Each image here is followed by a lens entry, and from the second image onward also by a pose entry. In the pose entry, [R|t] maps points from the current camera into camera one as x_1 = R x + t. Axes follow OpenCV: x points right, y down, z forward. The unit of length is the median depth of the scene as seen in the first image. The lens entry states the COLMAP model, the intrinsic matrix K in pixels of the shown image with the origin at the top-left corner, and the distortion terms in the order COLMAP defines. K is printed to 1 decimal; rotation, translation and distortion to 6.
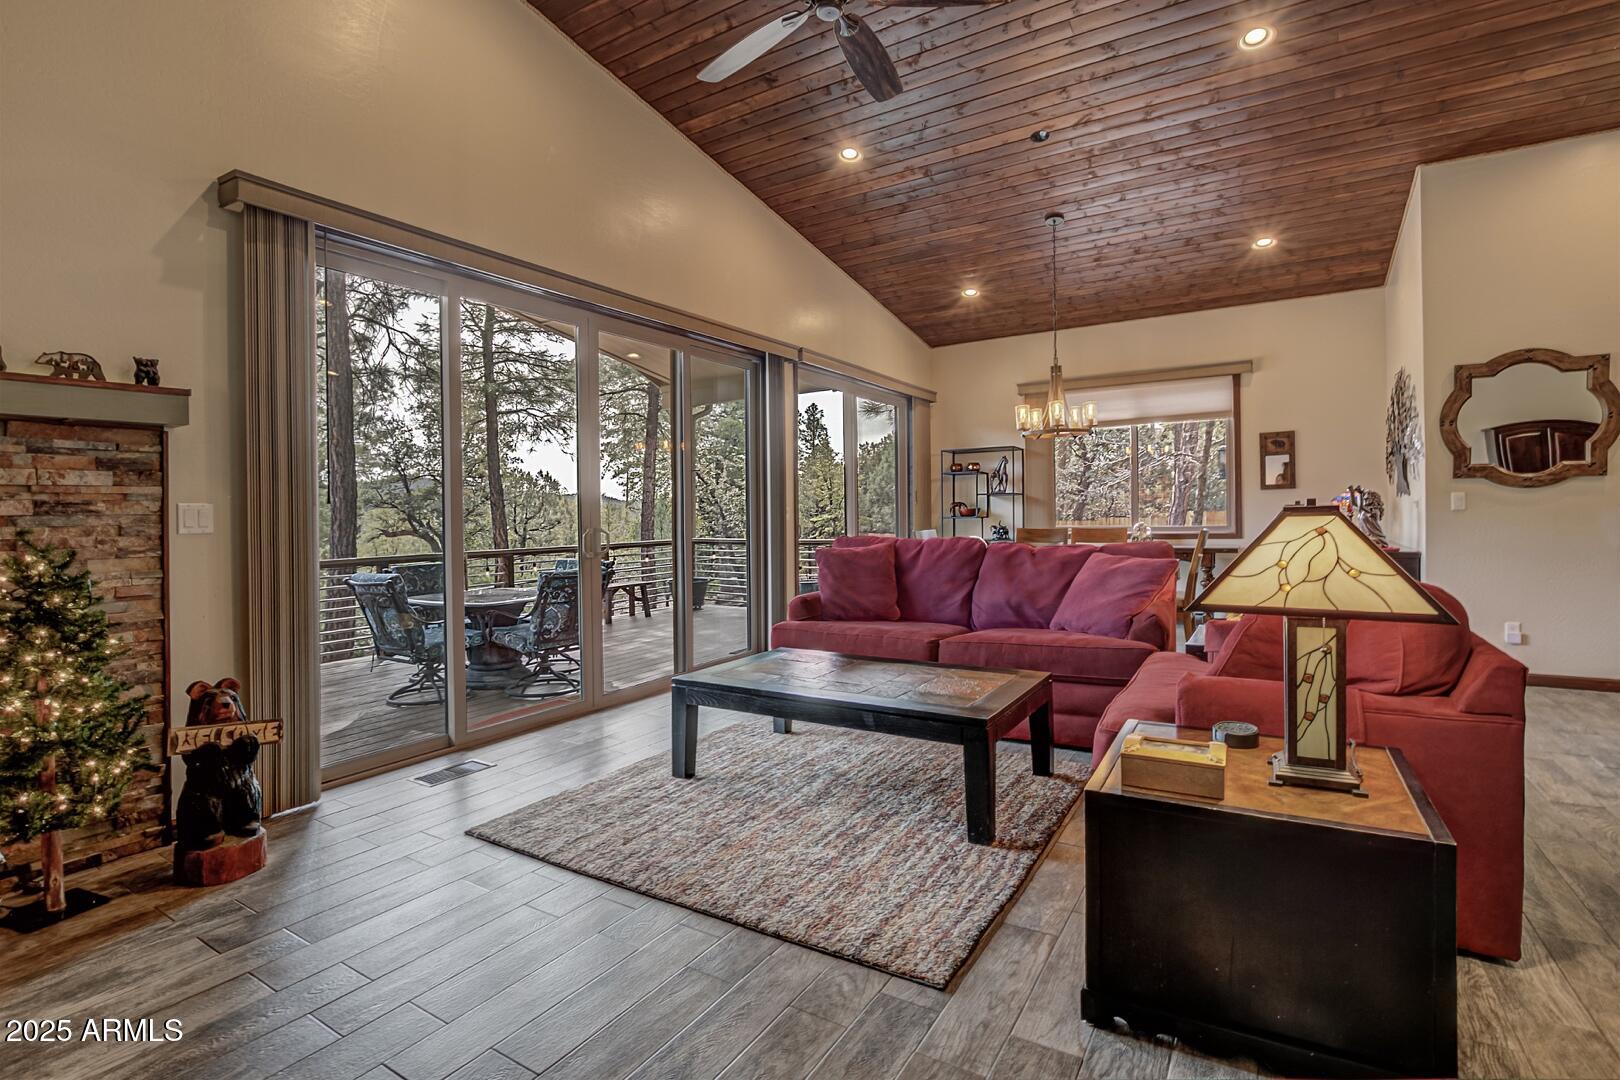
lens RADIAL K [[789.2, 0, 834.2], [0, 789.2, 510.1], [0, 0, 1]] dist [0.000621, -0.000141]
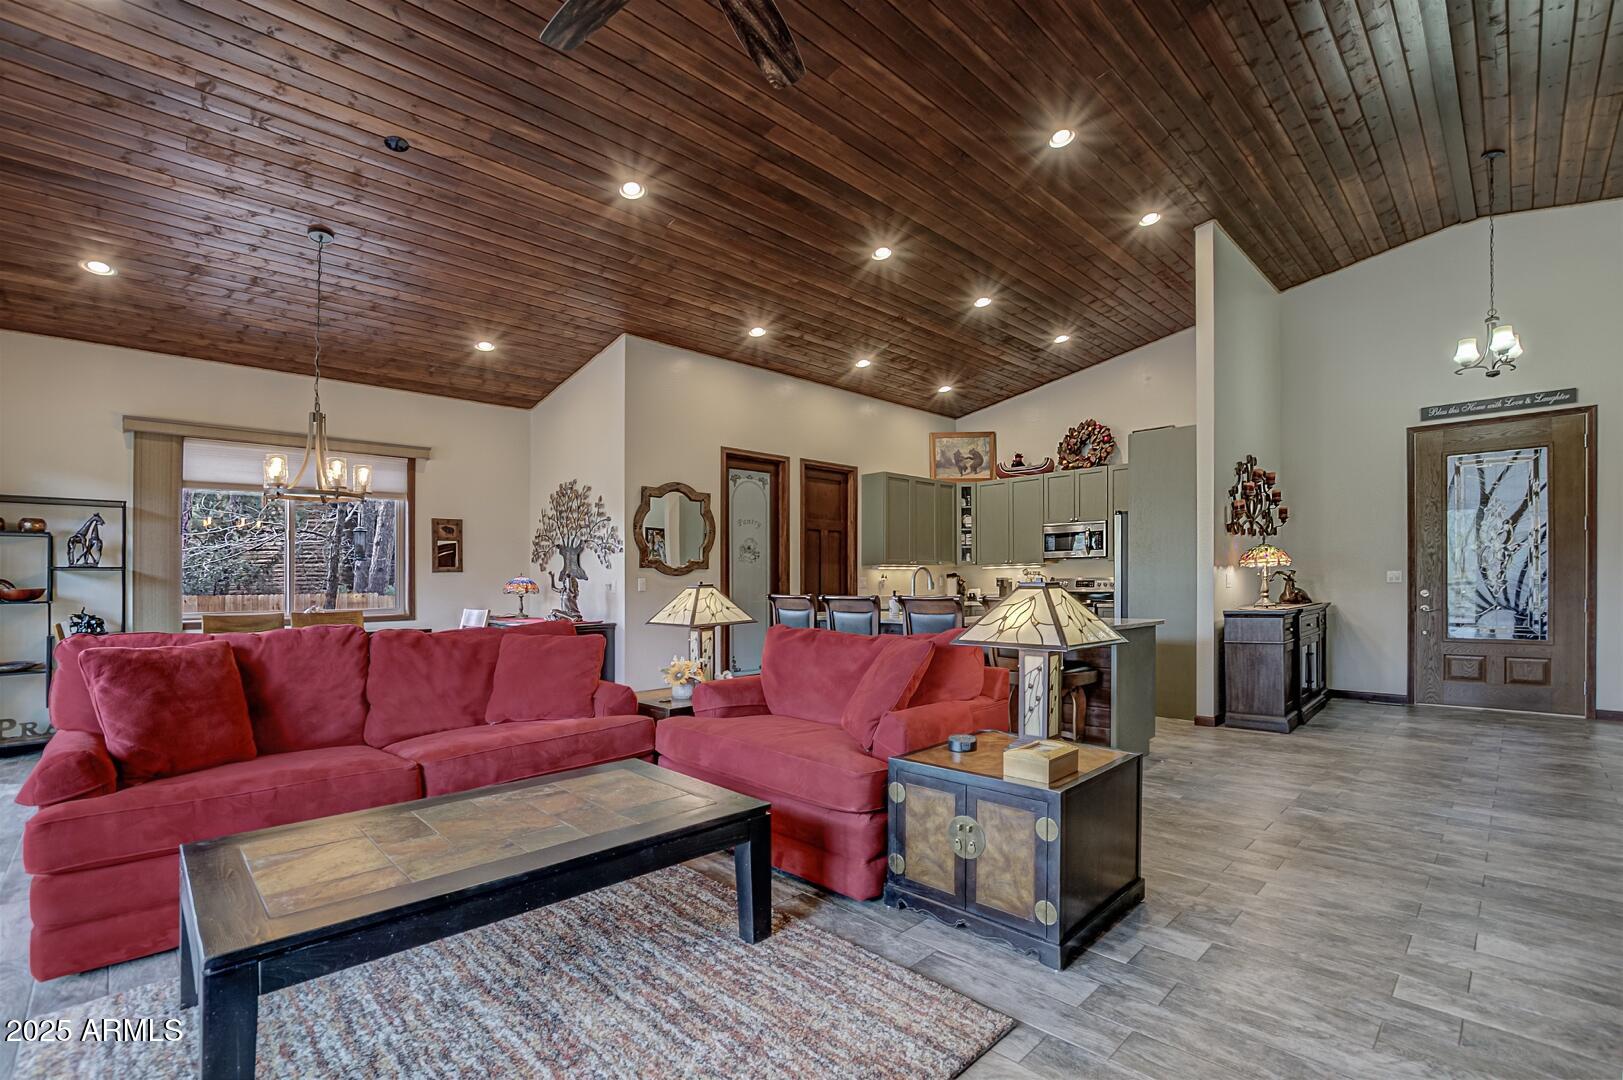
lens RADIAL K [[717.0, 0, 812.7], [0, 717.0, 572.6], [0, 0, 1]] dist [-0.029997, 0.003019]
pose [[0.265912, 0.030225, 0.963523, -0.470037], [0.004802, 0.999454, -0.032678, 0.014092], [-0.963985, 0.013316, 0.265622, 0.540376]]
